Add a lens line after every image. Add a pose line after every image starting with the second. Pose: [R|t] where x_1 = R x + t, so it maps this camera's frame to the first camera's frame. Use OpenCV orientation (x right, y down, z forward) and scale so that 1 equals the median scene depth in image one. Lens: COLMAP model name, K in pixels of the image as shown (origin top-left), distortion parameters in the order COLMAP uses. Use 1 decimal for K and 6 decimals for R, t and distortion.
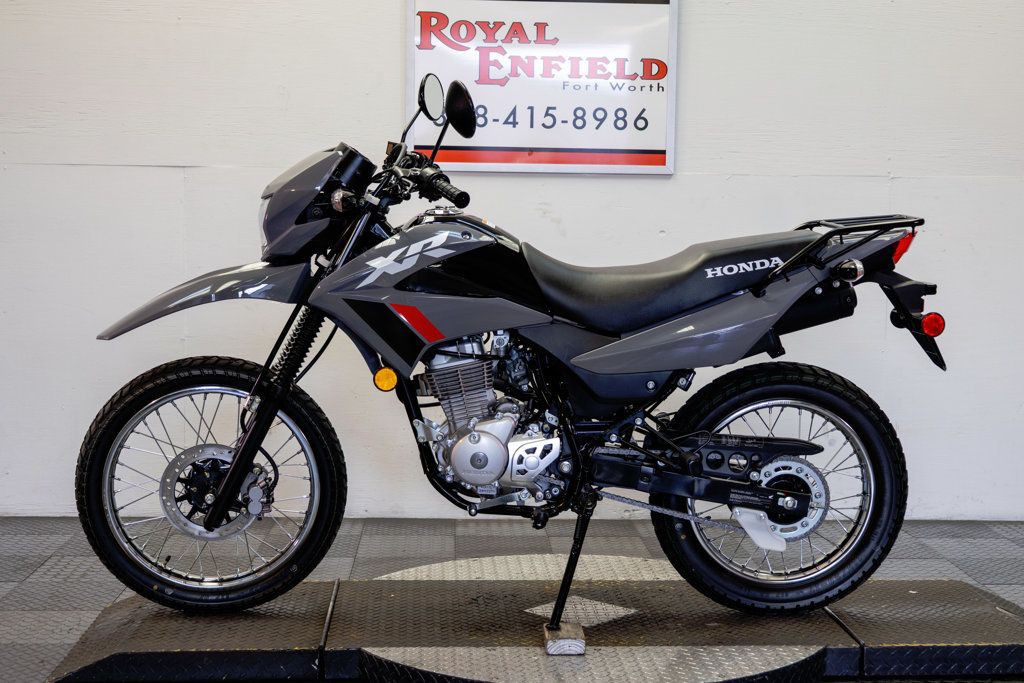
lens RADIAL K [[1507.2, 0, 512.0], [0, 1507.2, 341.5], [0, 0, 1]] dist [0.036902, -0.042415]
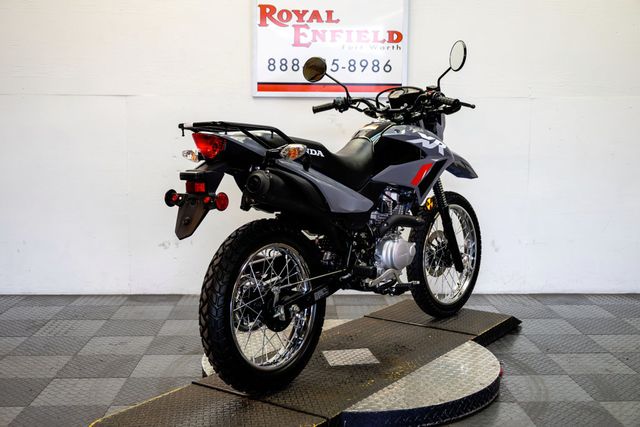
lens RADIAL K [[778.7, 0, 318.9], [0, 778.7, 214.2], [0, 0, 1]] dist [0.018913, 0.021901]
pose [[0.999922, -0.006938, -0.010366, 0.020623], [0.007311, 0.999311, 0.036390, -0.013609], [0.010106, -0.036463, 0.999284, 0.133611]]
